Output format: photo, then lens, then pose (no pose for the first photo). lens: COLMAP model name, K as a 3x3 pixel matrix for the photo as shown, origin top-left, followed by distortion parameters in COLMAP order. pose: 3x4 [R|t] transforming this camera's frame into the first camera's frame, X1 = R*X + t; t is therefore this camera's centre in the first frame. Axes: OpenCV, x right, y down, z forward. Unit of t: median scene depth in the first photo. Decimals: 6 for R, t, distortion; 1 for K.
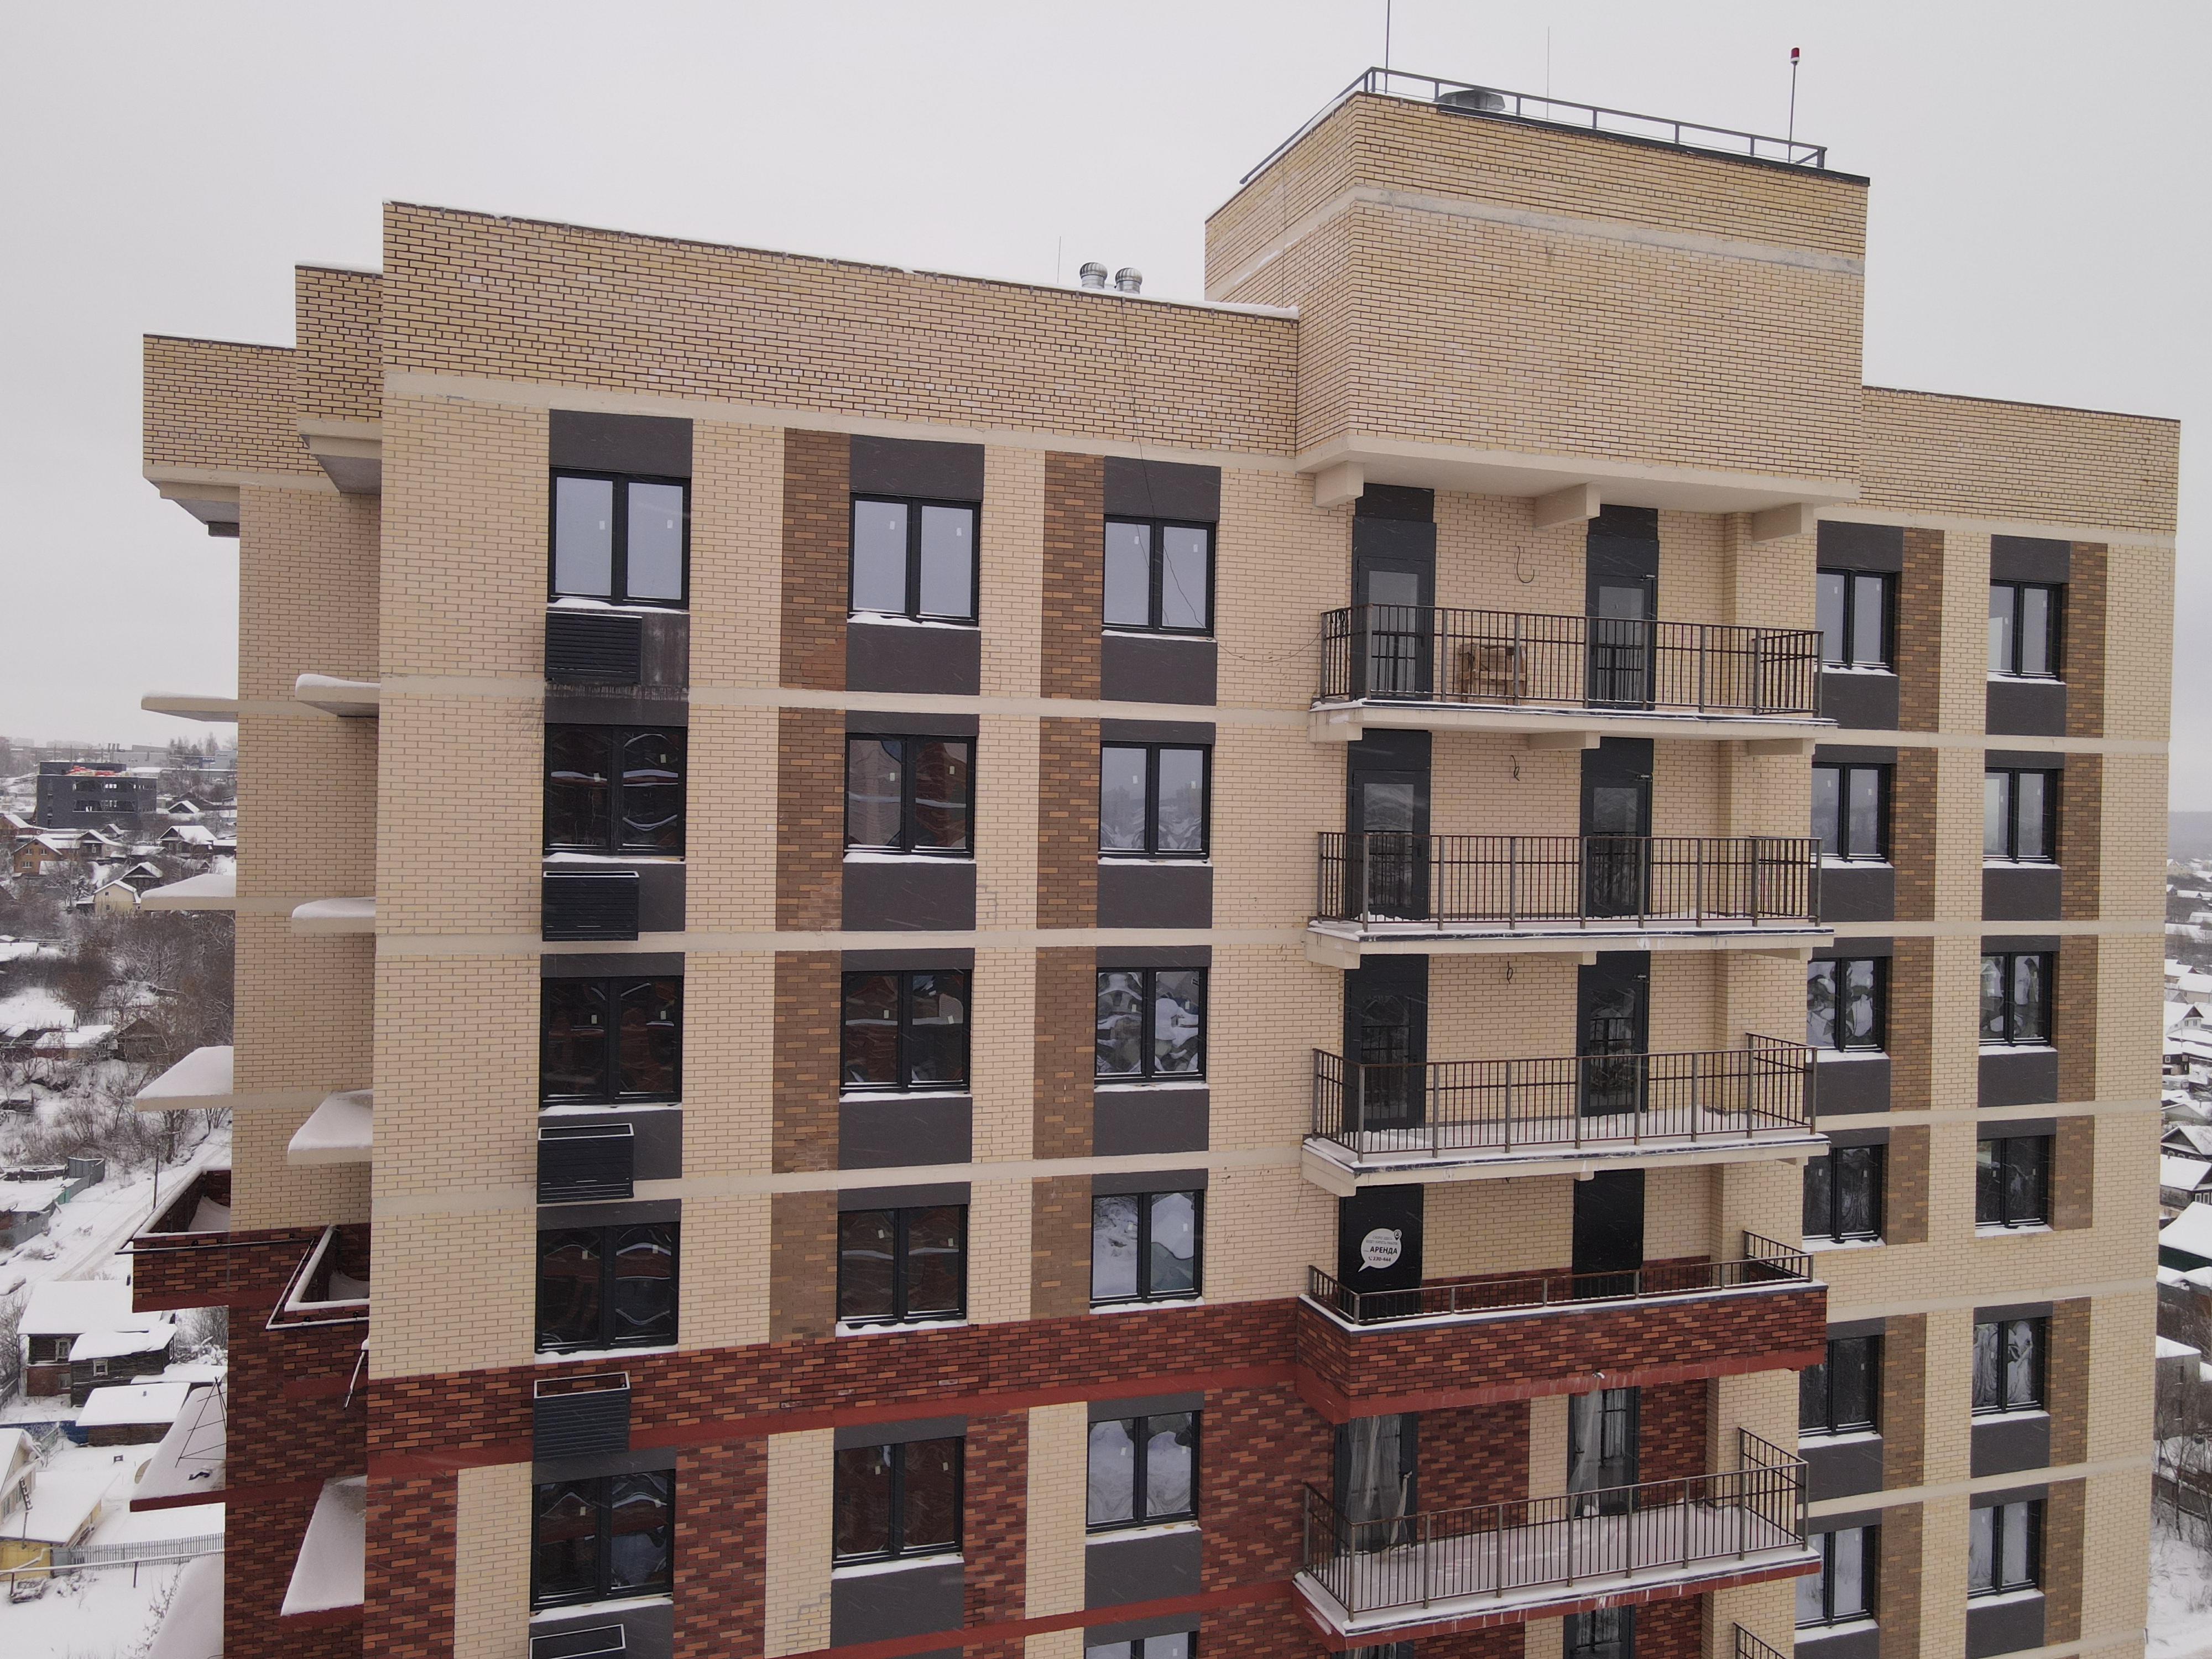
lens RADIAL K [[1607.3, 0, 1103.5], [0, 1607.3, 817.5], [0, 0, 1]] dist [0.007670, 0.001540]
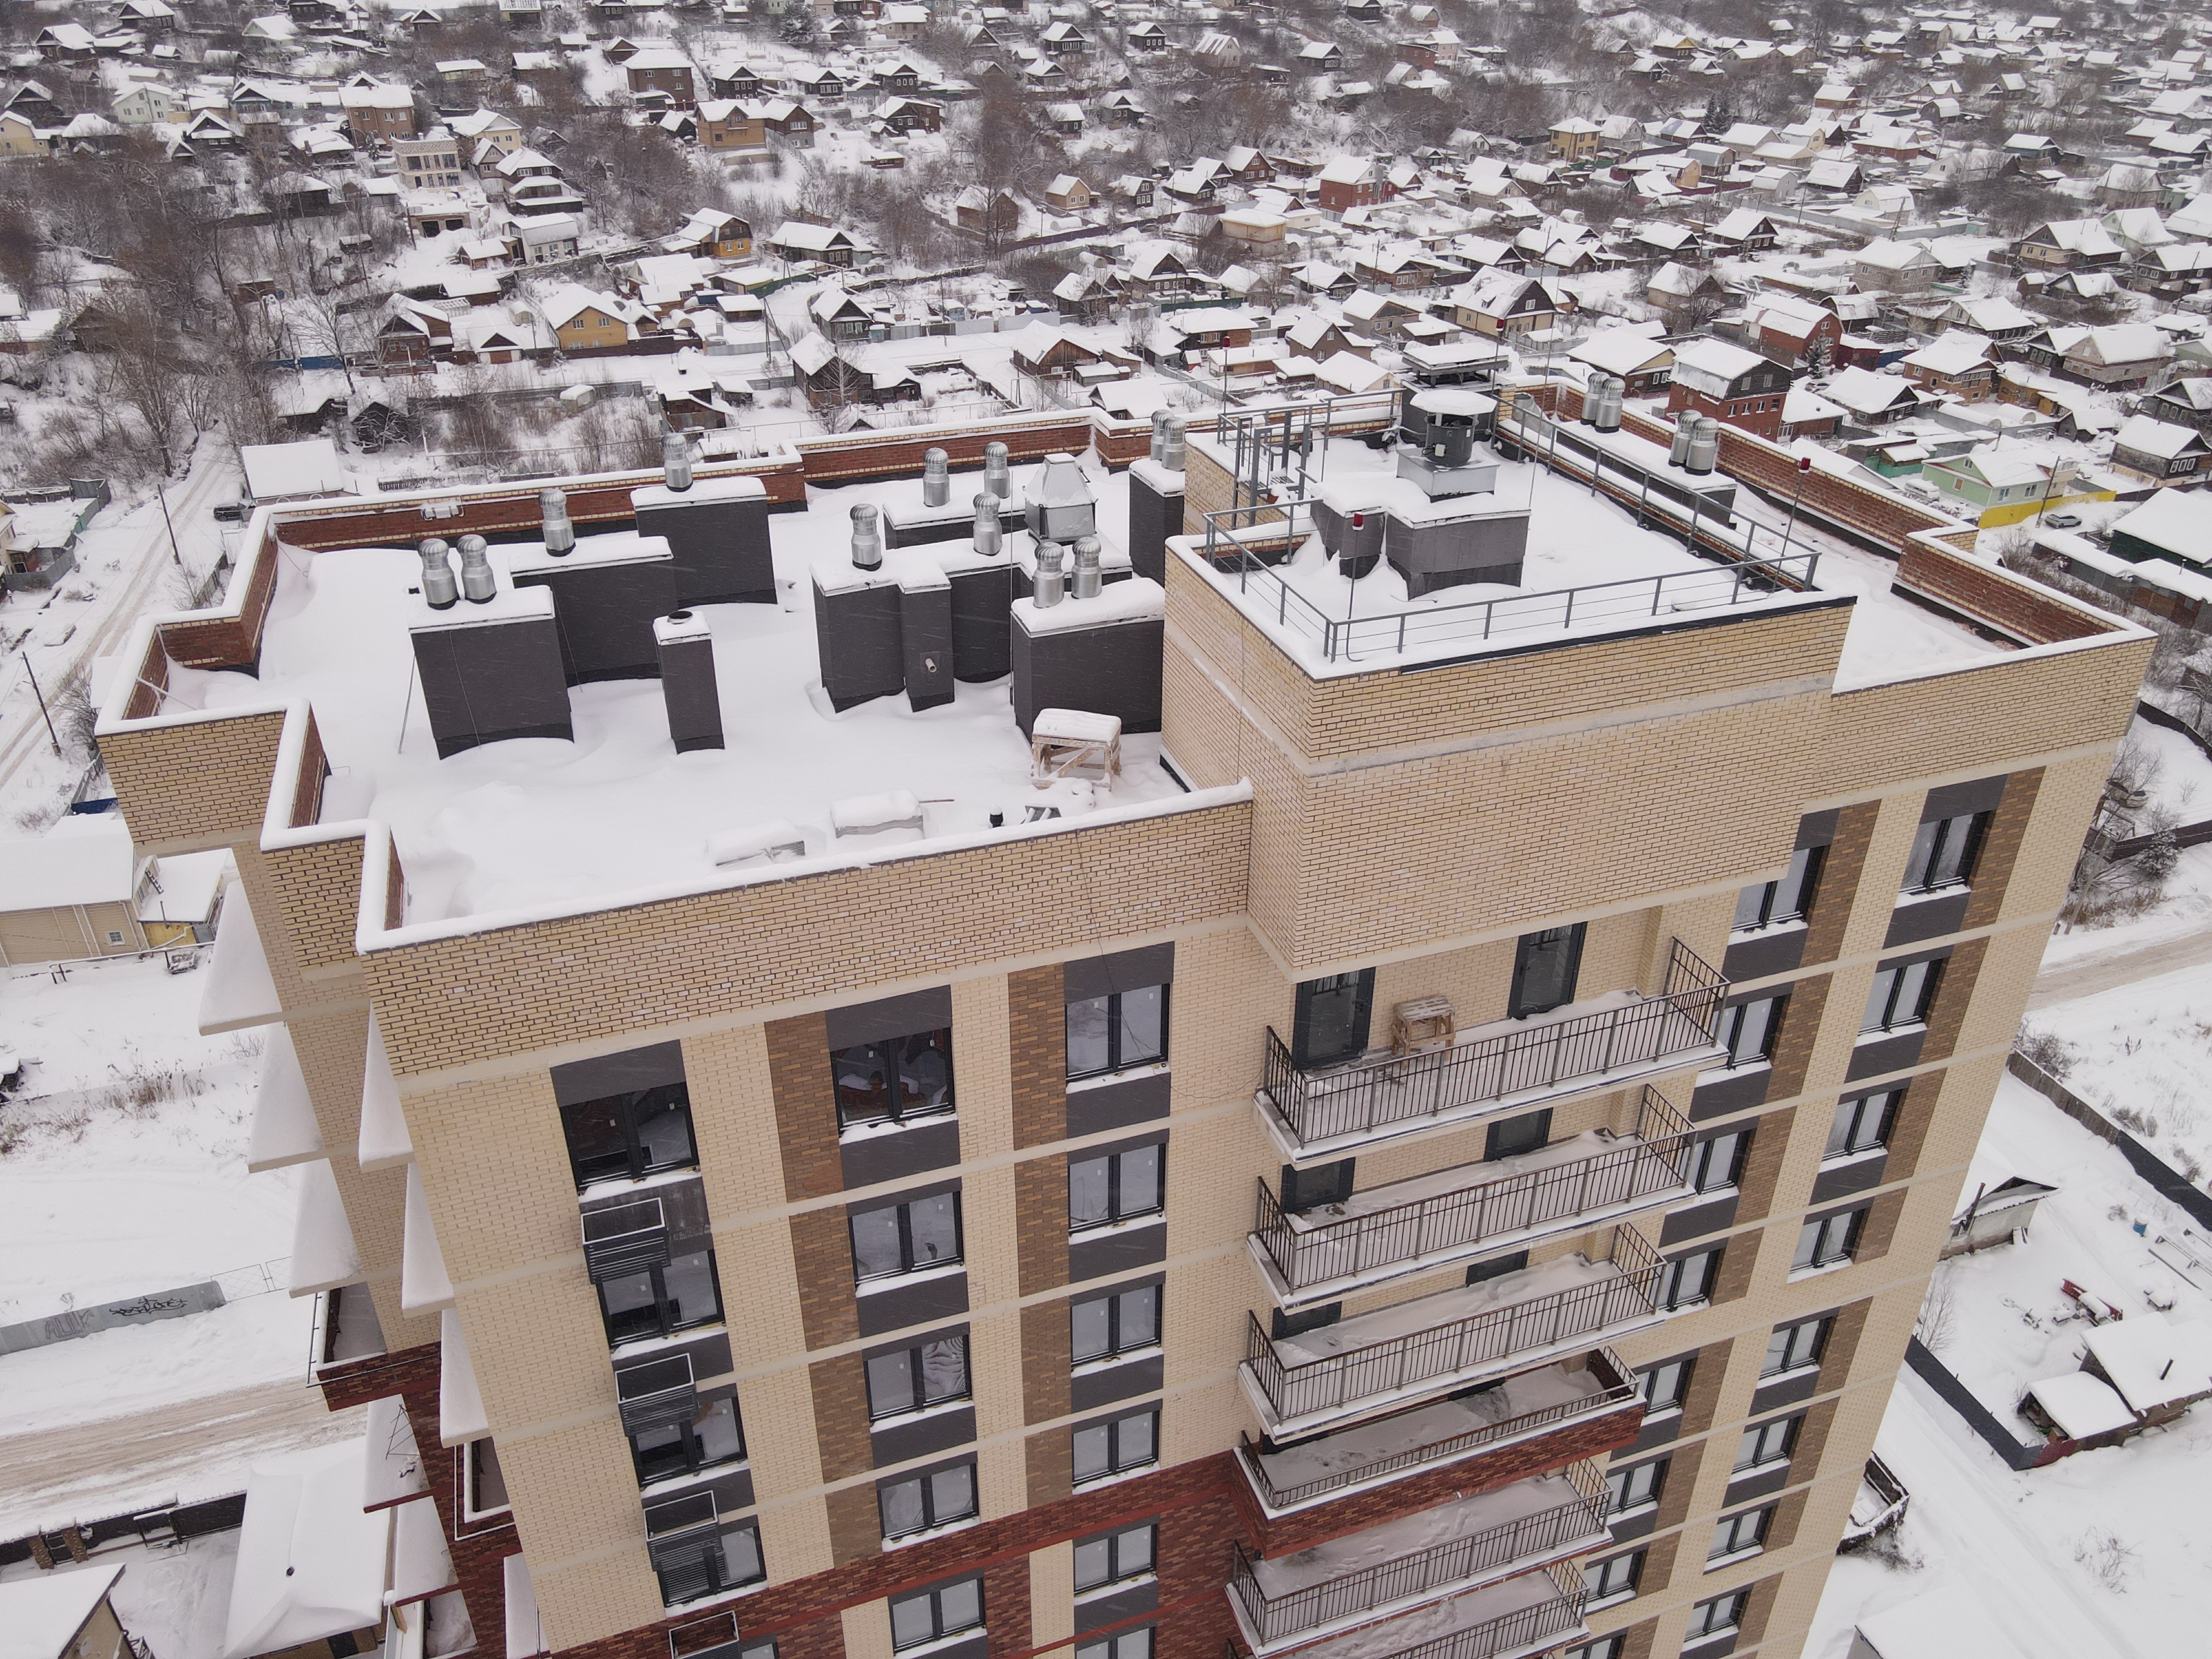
lens RADIAL K [[1607.3, 0, 1101.5], [0, 1607.3, 809.6], [0, 0, 1]] dist [0.007670, 0.001540]
pose [[0.999798, -0.019846, -0.003217, 0.029790], [0.018918, 0.874491, 0.484672, -0.797575], [-0.006805, -0.484635, 0.874690, 0.115056]]
